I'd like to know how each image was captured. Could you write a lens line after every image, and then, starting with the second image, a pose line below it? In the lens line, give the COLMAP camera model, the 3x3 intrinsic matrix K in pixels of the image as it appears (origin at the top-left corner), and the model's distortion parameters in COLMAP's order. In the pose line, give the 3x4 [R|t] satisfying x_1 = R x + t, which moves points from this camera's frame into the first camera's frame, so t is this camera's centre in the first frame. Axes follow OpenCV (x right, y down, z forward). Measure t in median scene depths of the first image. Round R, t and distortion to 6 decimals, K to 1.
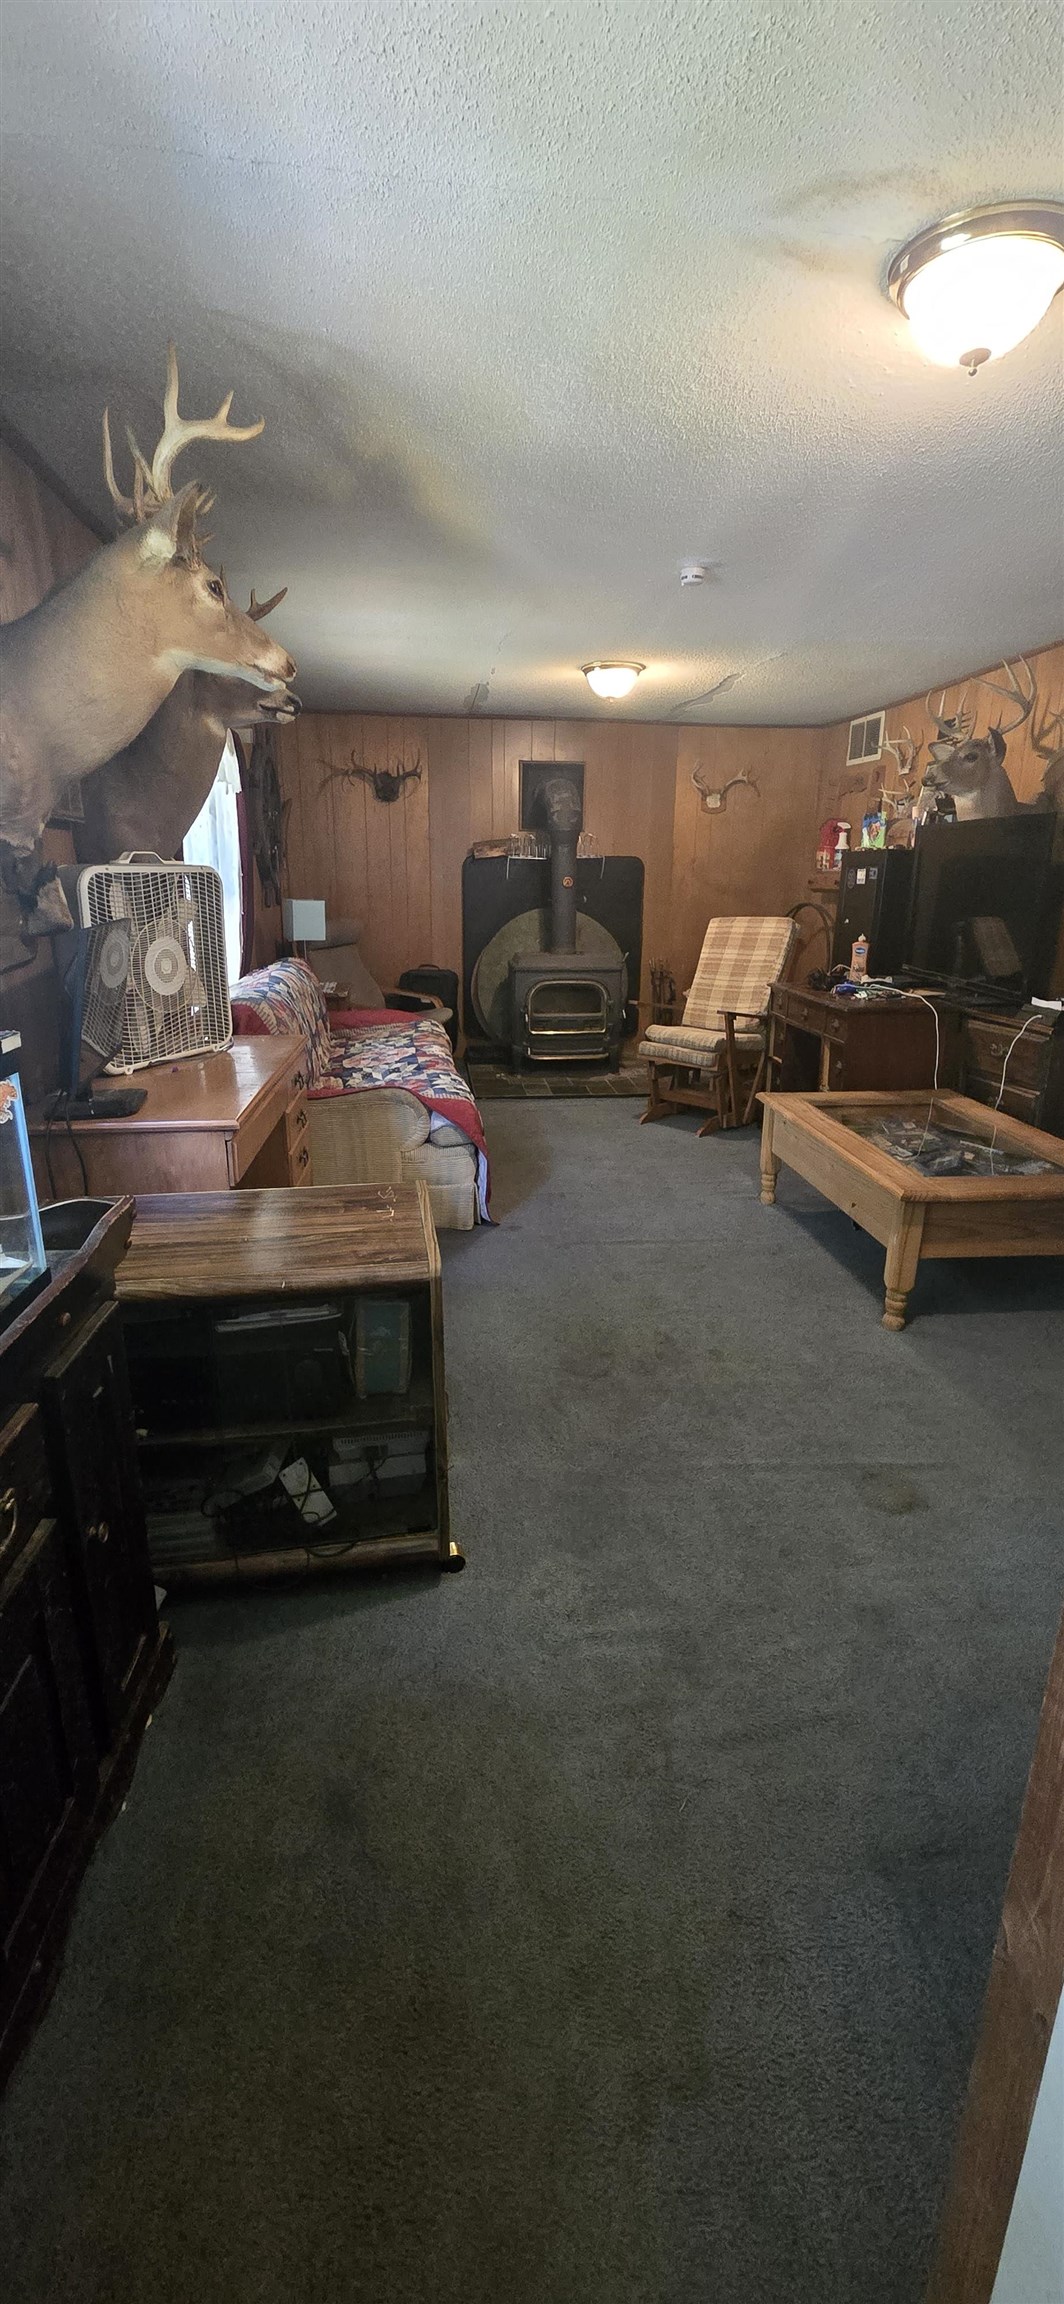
lens RADIAL K [[922.2, 0, 532.4], [0, 922.2, 1141.2], [0, 0, 1]] dist [-0.001873, 0.000183]
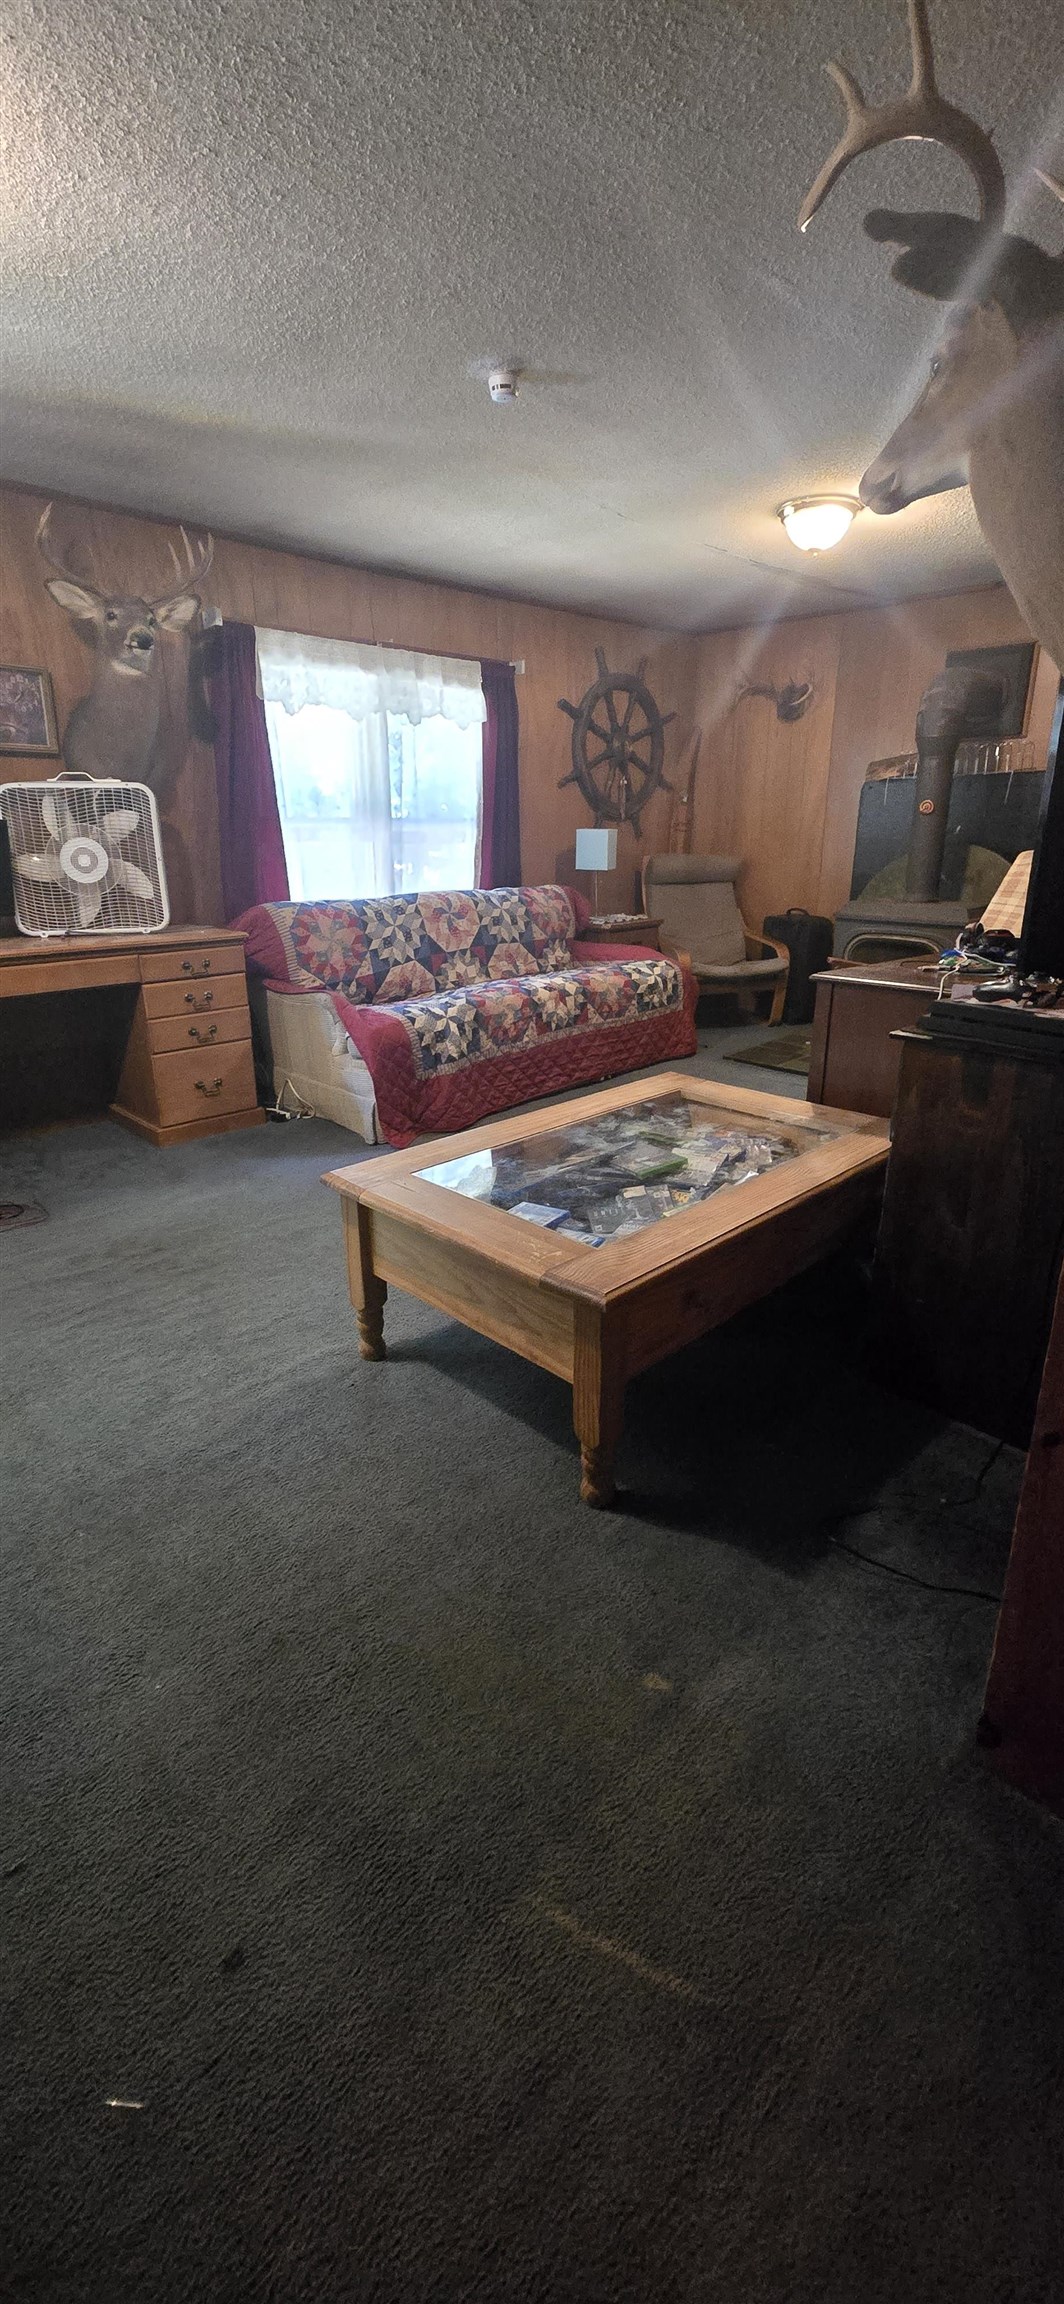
lens RADIAL K [[922.2, 0, 532.4], [0, 922.2, 1141.2], [0, 0, 1]] dist [-0.001873, 0.000183]
pose [[0.641634, 0.238498, -0.728989, 1.062544], [-0.206889, 0.969016, 0.134929, -0.109554], [0.738582, 0.064244, 0.671096, 0.606891]]
